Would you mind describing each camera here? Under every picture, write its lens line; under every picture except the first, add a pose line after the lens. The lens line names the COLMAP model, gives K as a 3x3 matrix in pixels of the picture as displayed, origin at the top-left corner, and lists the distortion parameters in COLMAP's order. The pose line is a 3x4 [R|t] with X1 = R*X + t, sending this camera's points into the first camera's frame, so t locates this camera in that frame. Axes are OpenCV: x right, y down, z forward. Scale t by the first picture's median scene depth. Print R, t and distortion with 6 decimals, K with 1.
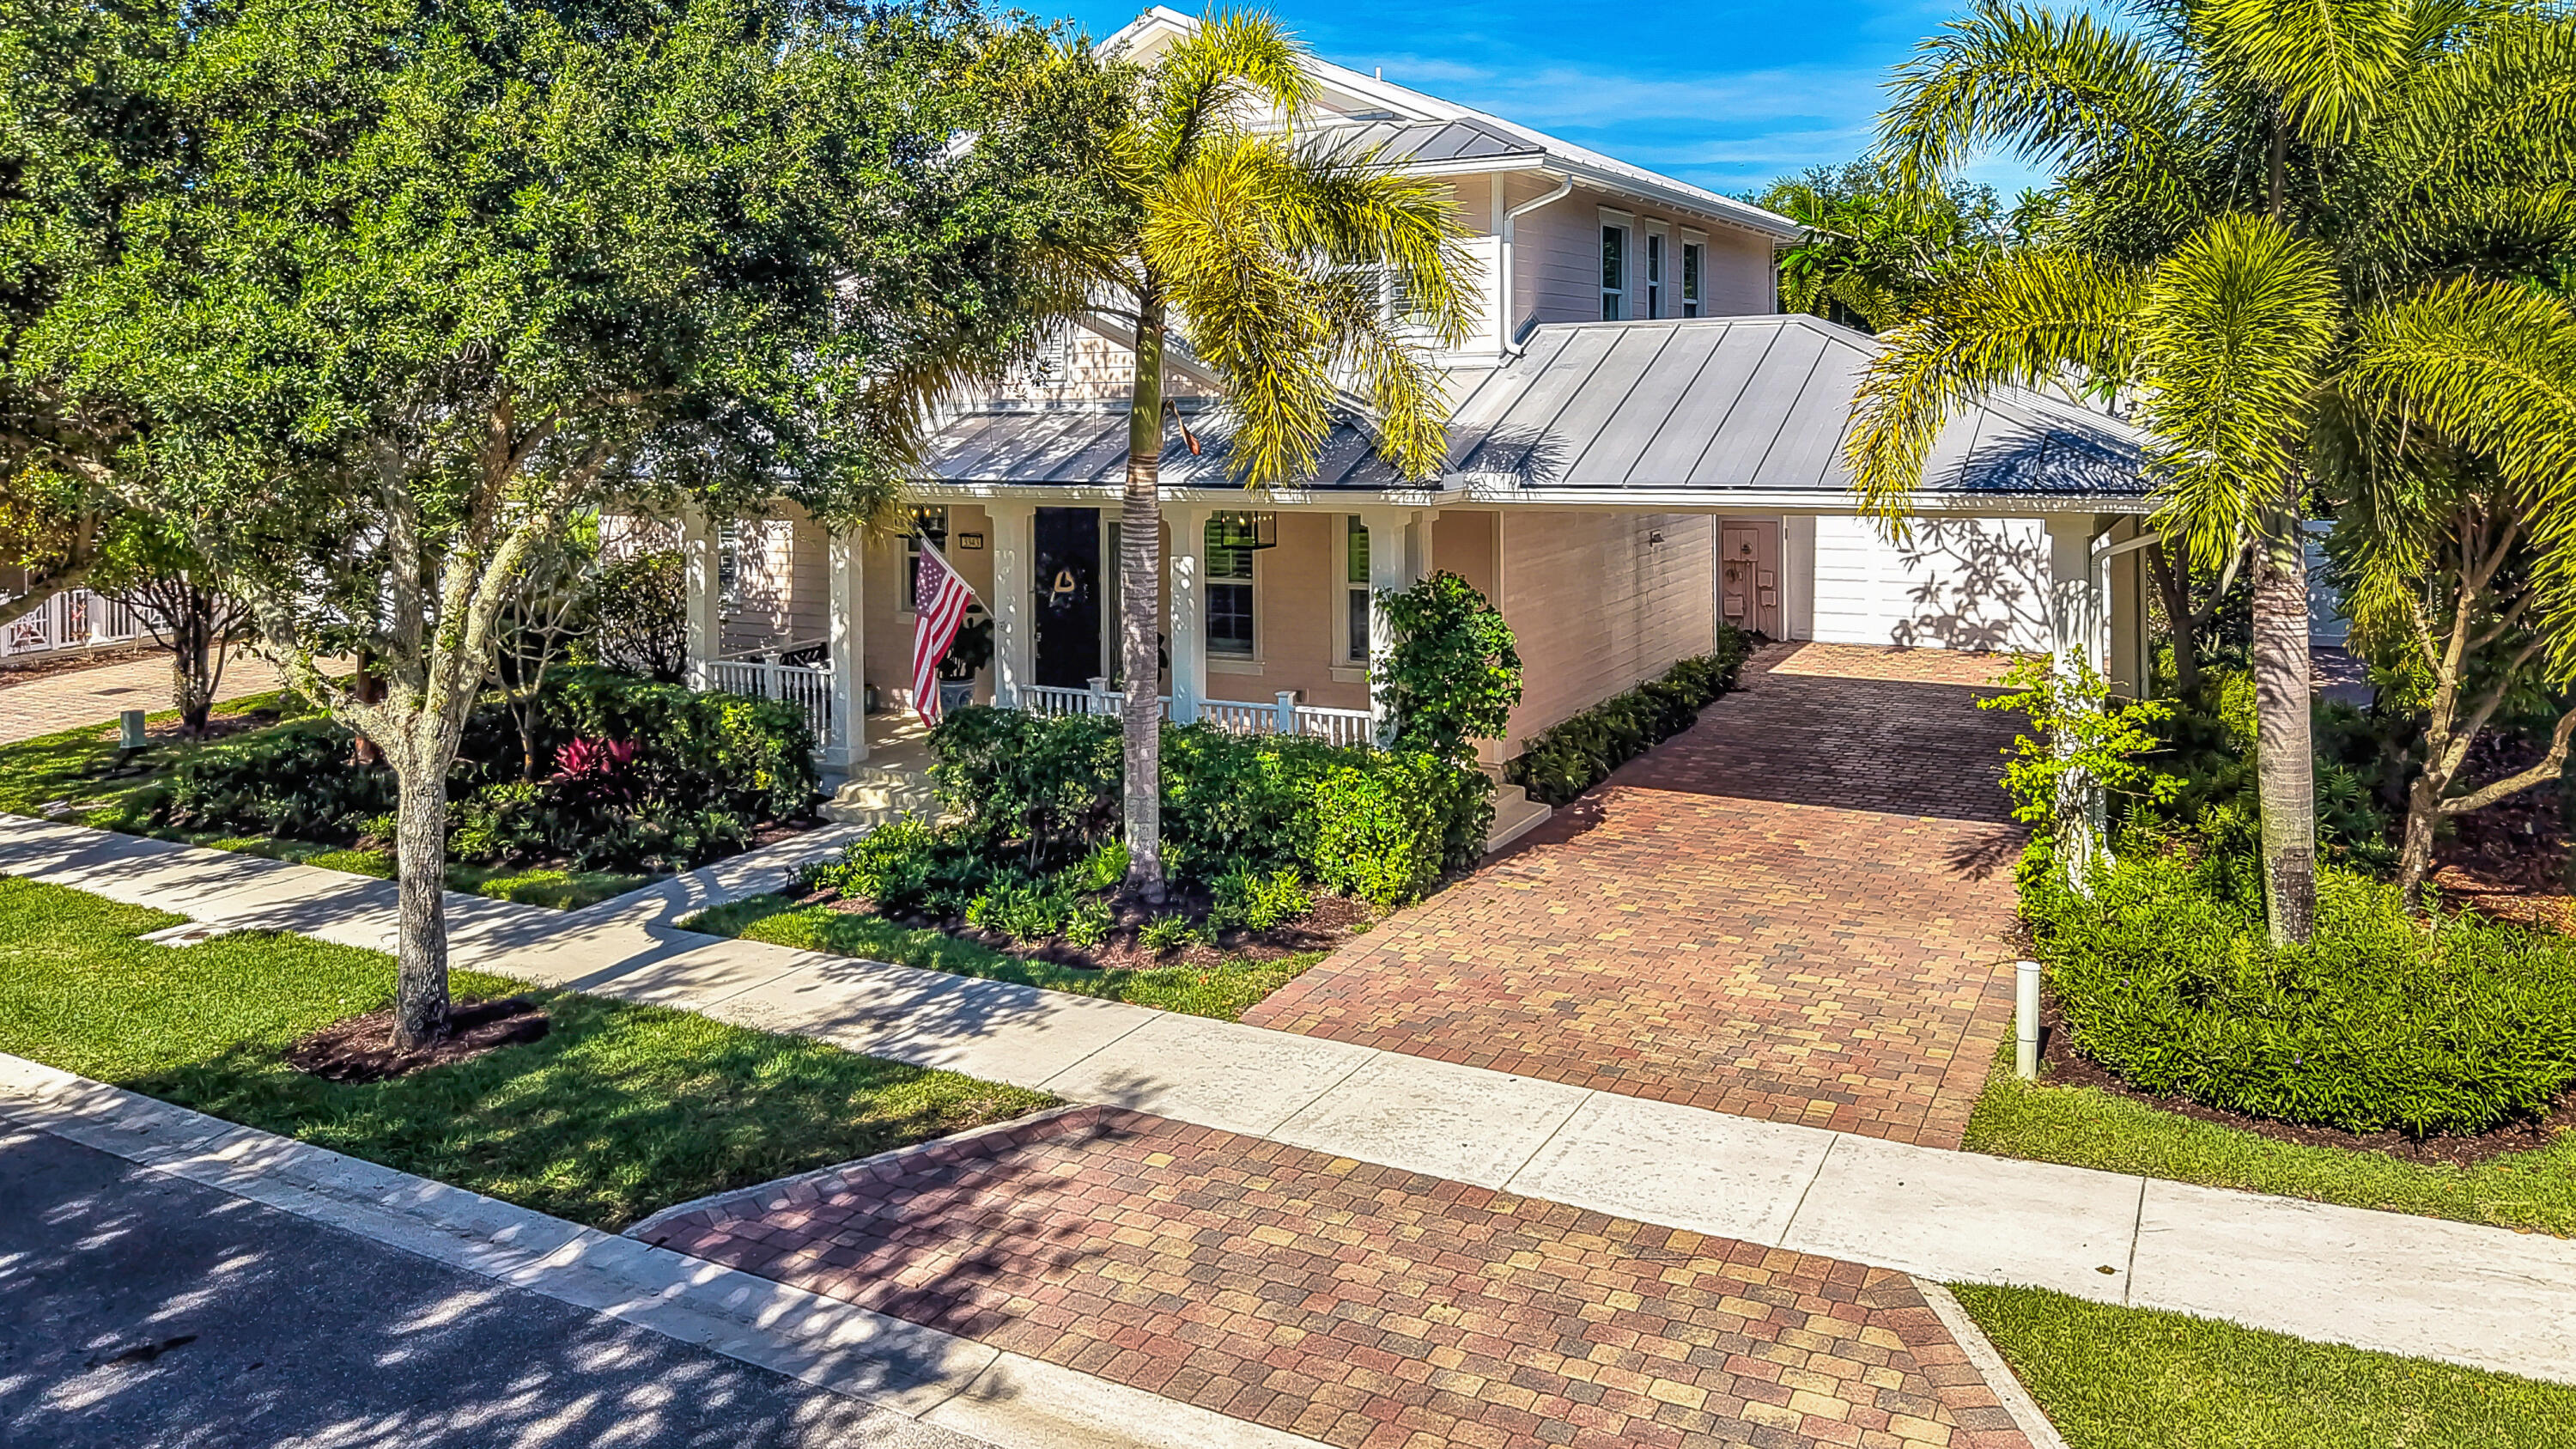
lens RADIAL K [[1755.6, 0, 1288.0], [0, 1755.6, 724.5], [0, 0, 1]] dist [0.009126, -0.041407]
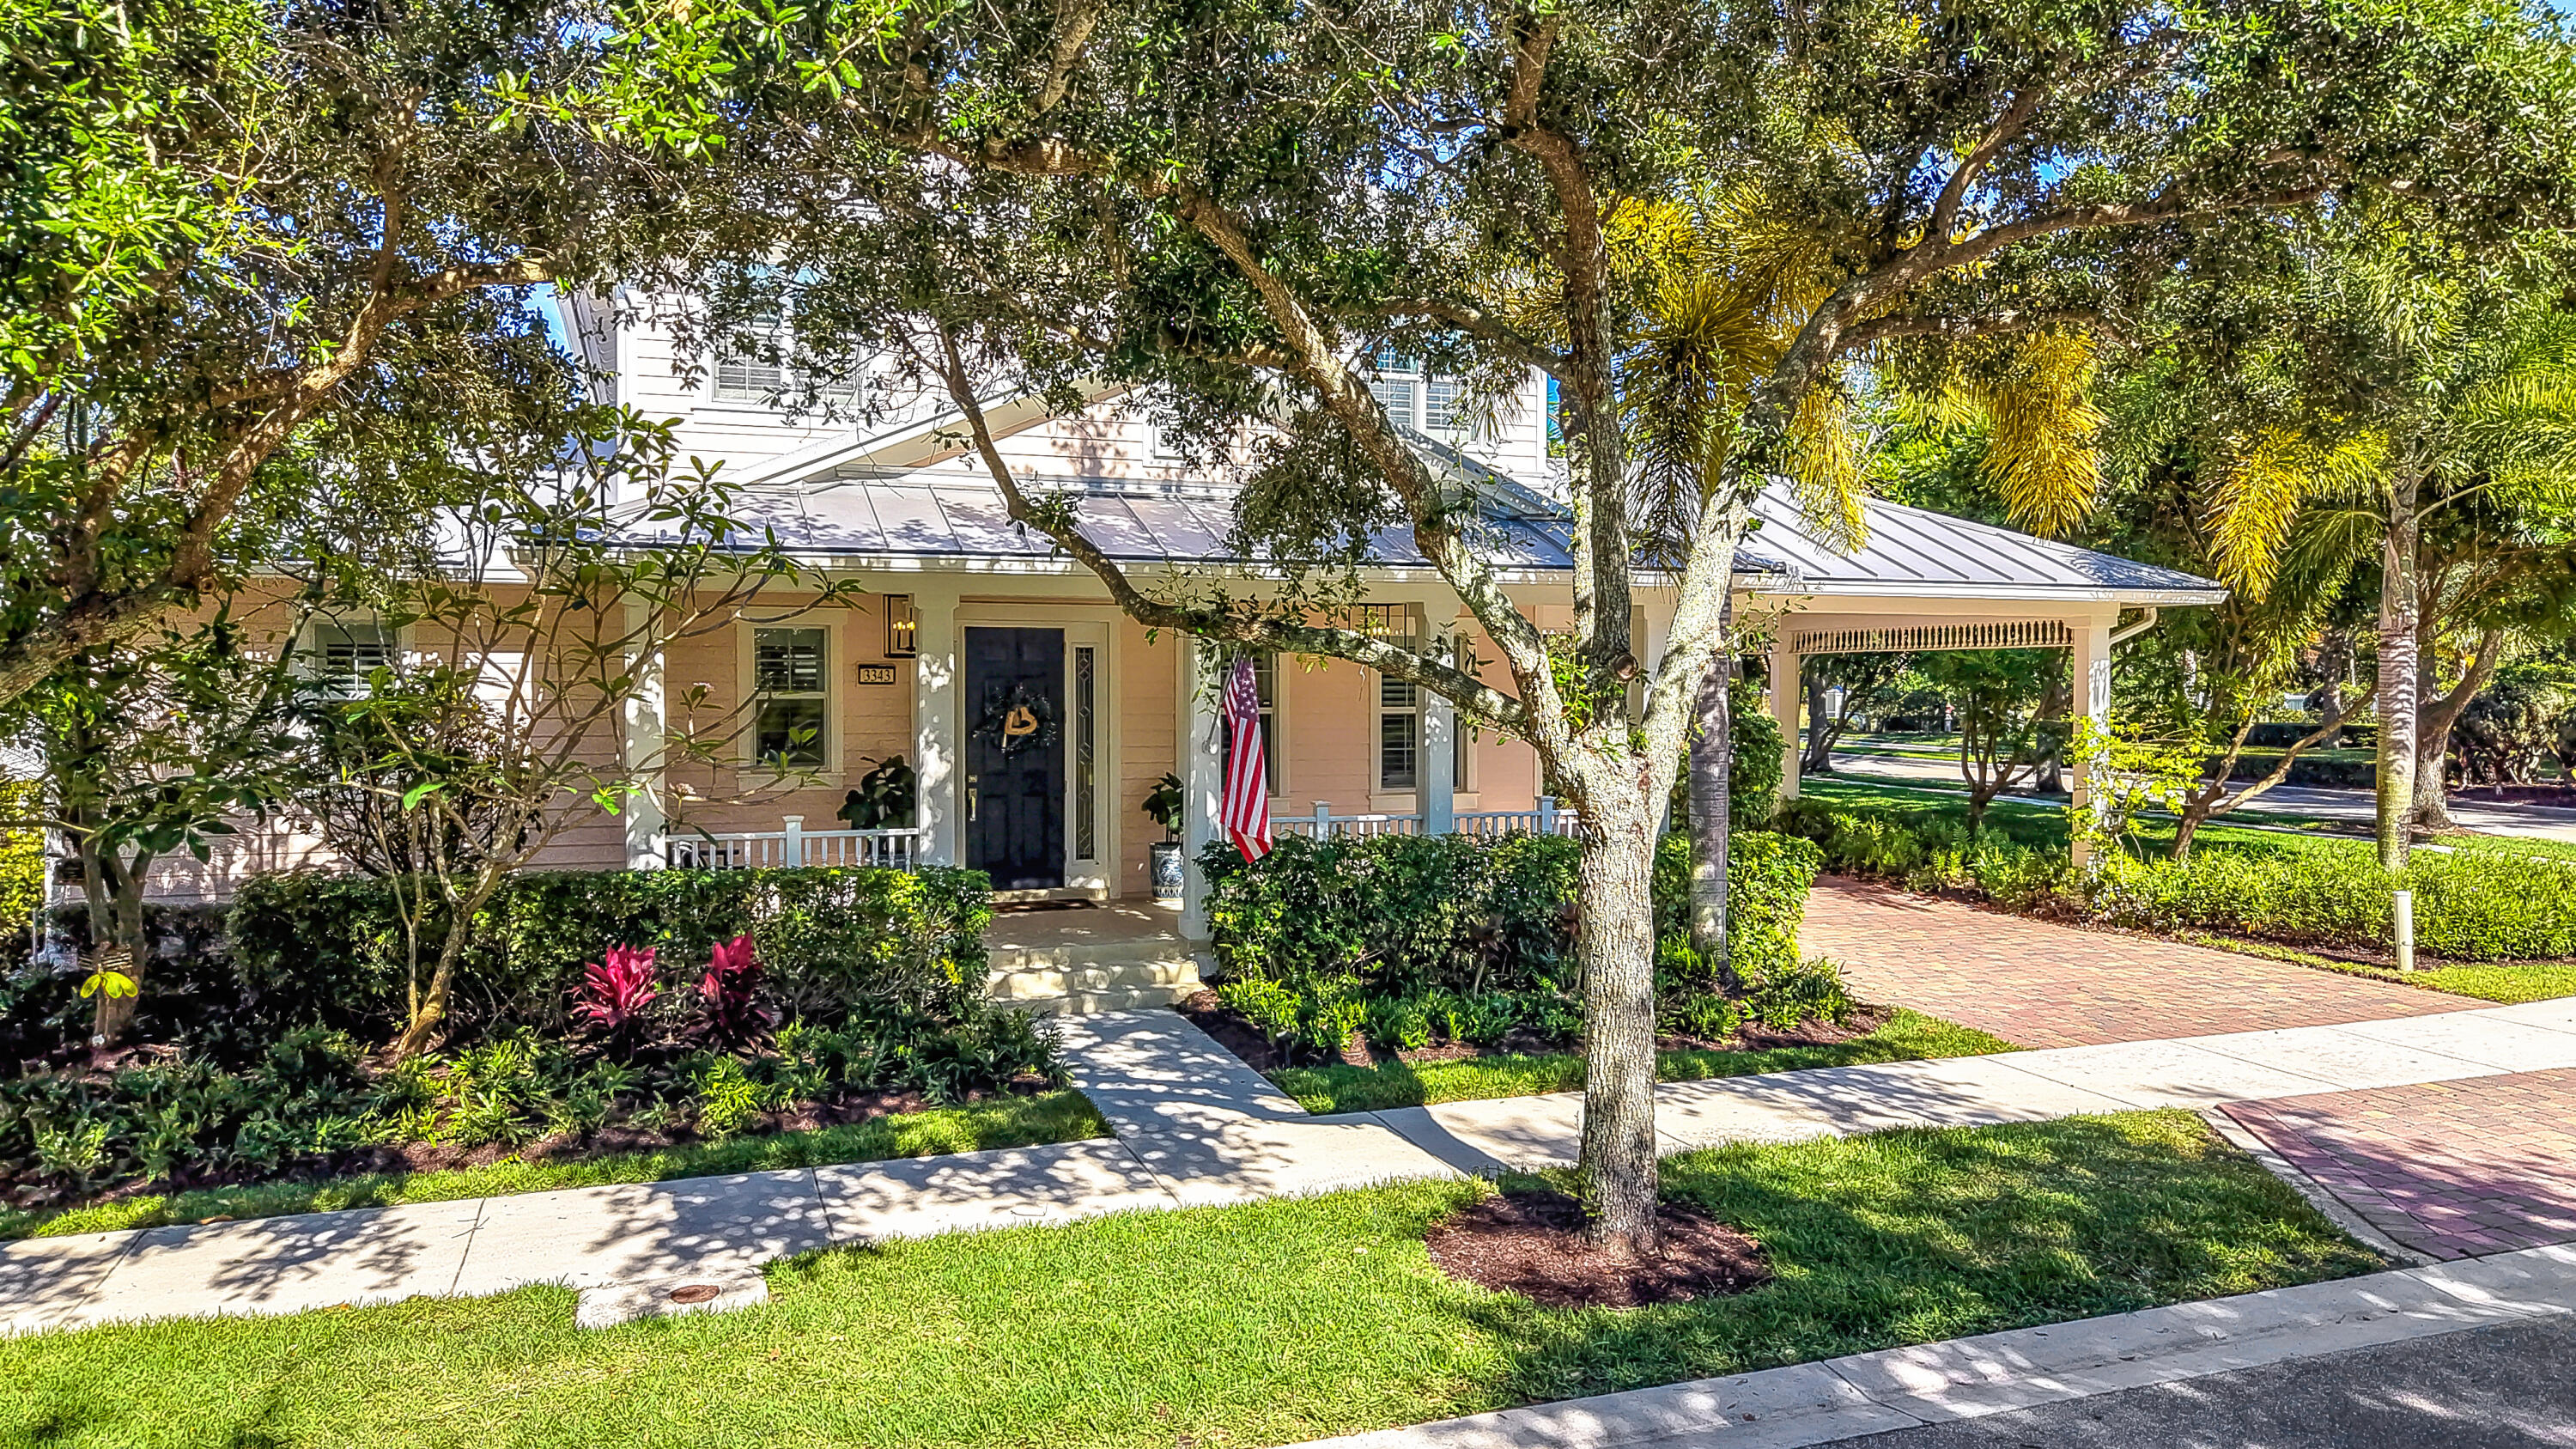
lens RADIAL K [[1755.6, 0, 1288.0], [0, 1755.6, 724.5], [0, 0, 1]] dist [0.009126, -0.041407]
pose [[0.687344, -0.008507, 0.726283, -0.667026], [0.135912, 0.983776, -0.117102, 0.032885], [-0.713503, 0.179200, 0.677348, 0.391675]]
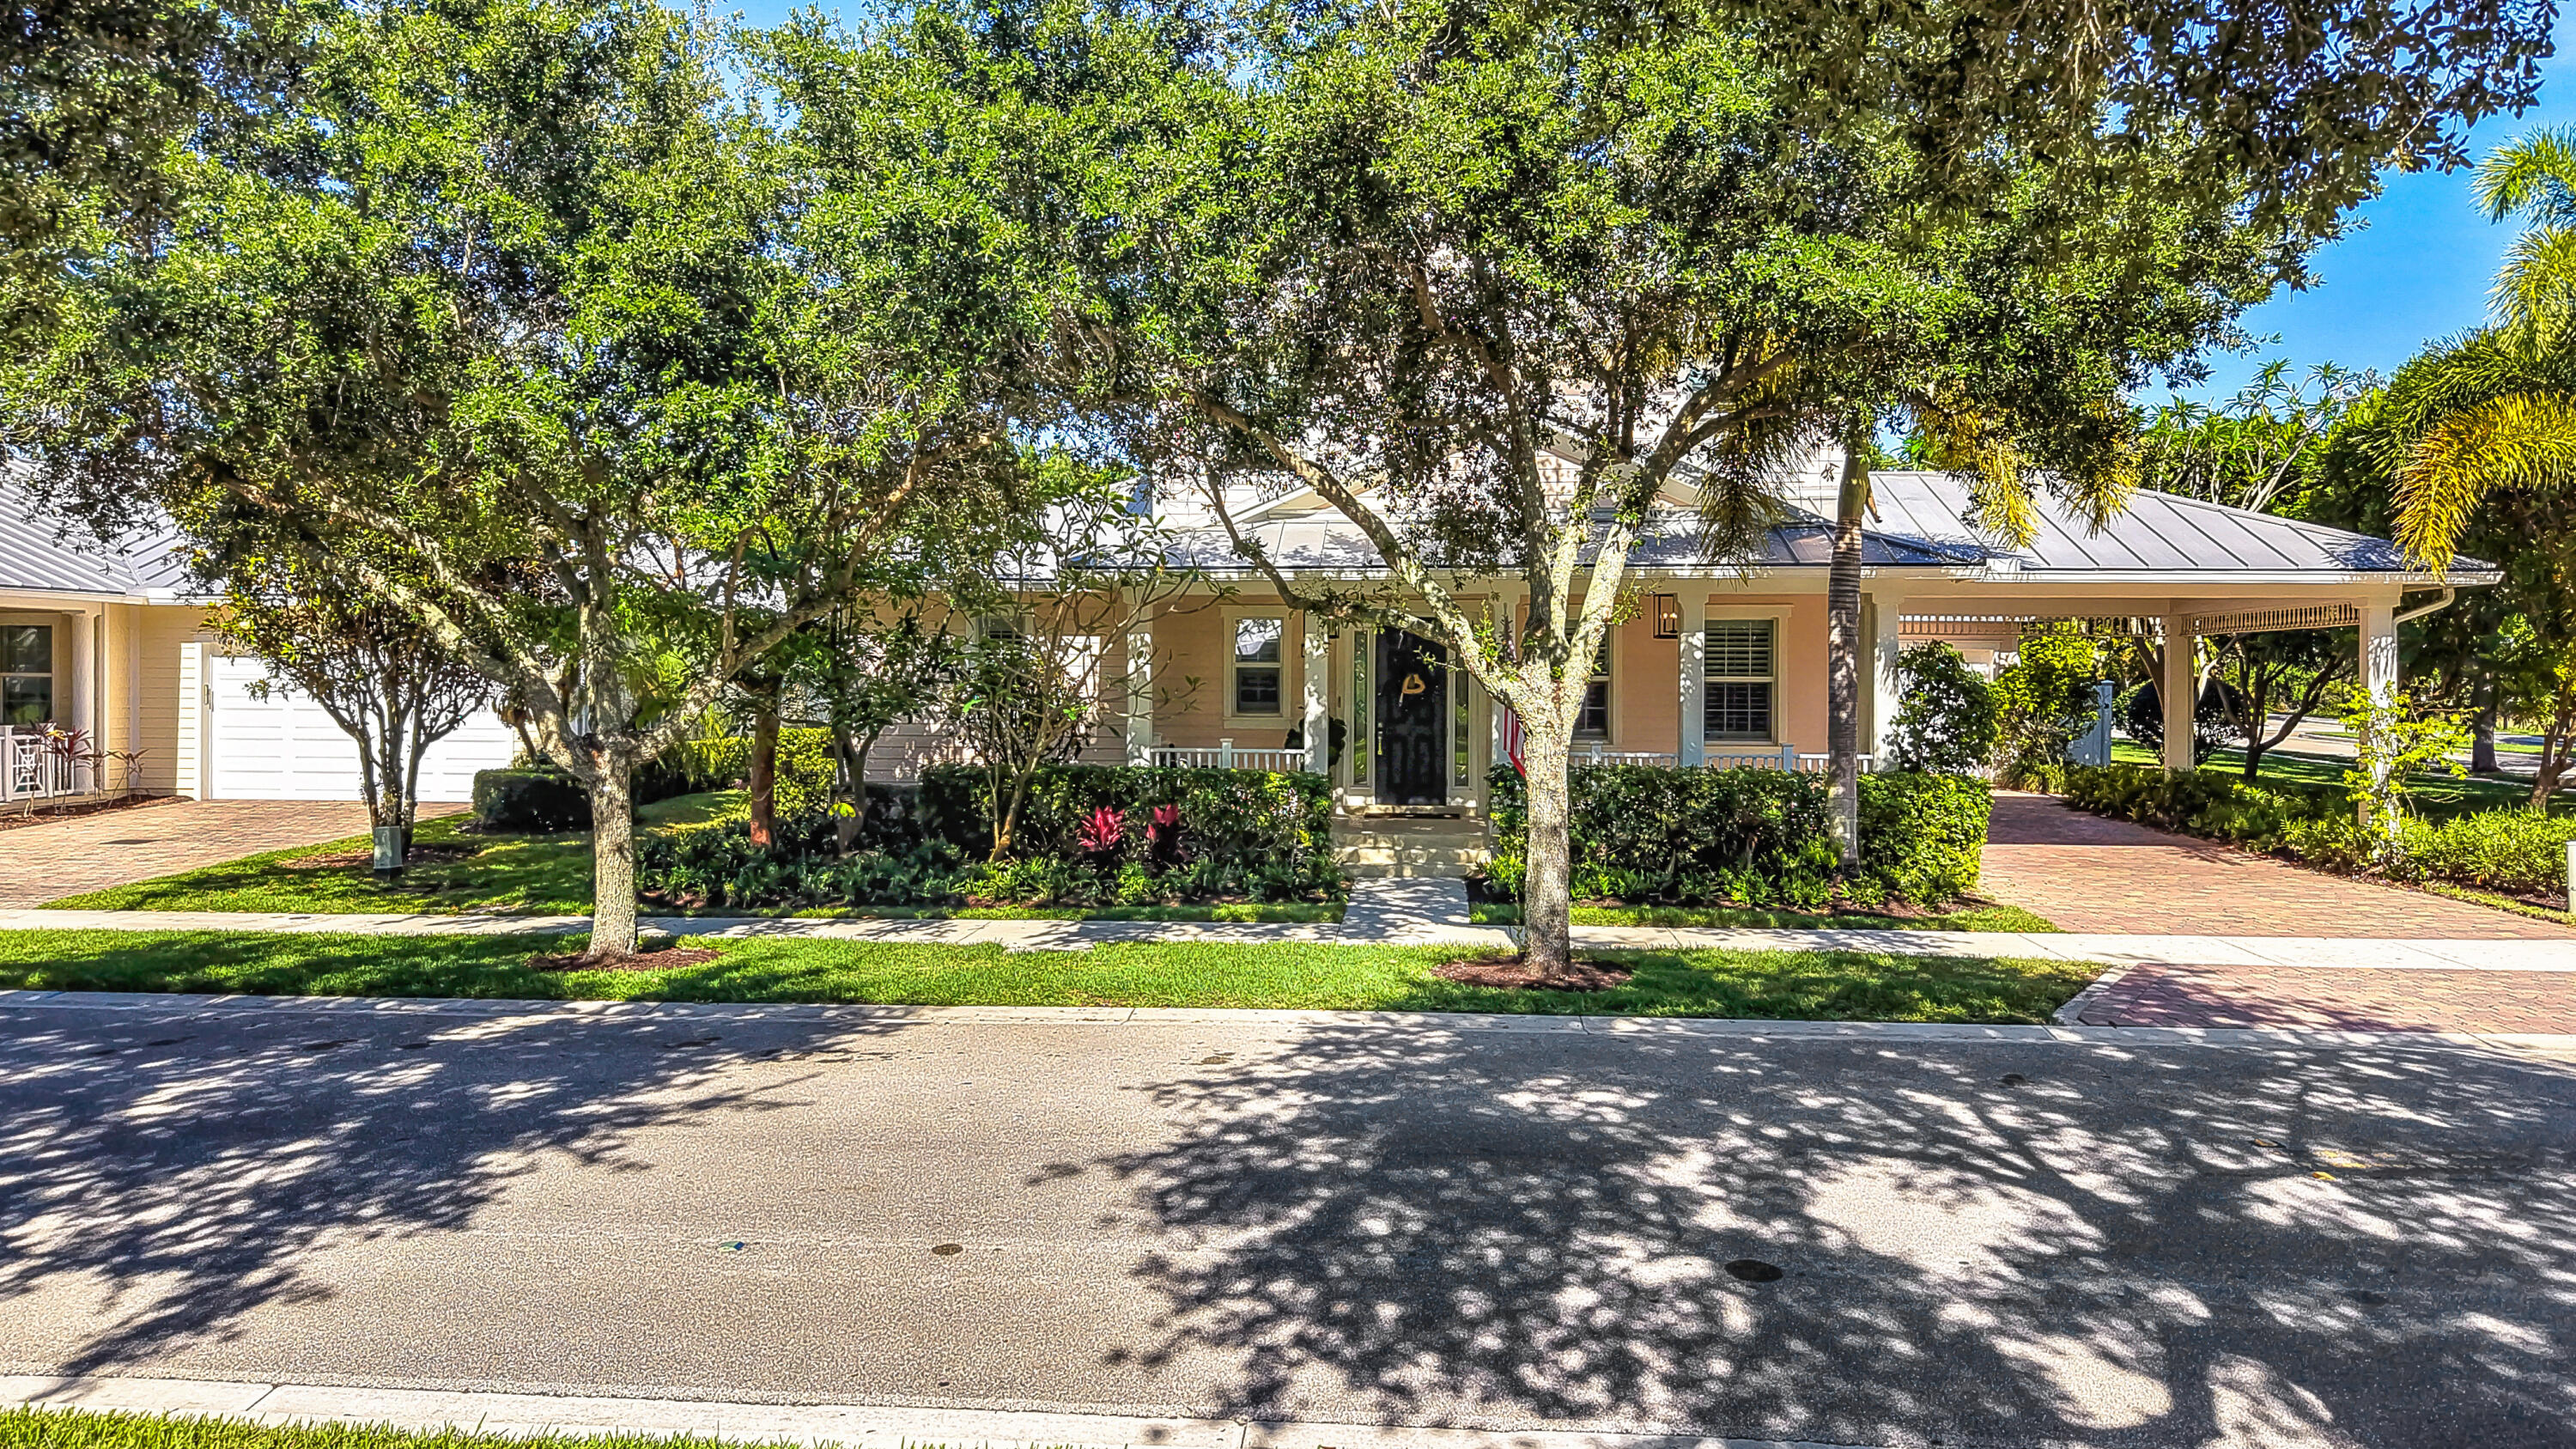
lens RADIAL K [[1755.6, 0, 1288.0], [0, 1755.6, 724.5], [0, 0, 1]] dist [0.009126, -0.041407]
pose [[0.925745, 0.004800, 0.378119, -0.672231], [0.060841, 0.985002, -0.161462, 0.131086], [-0.373223, 0.172478, 0.911568, -0.001315]]
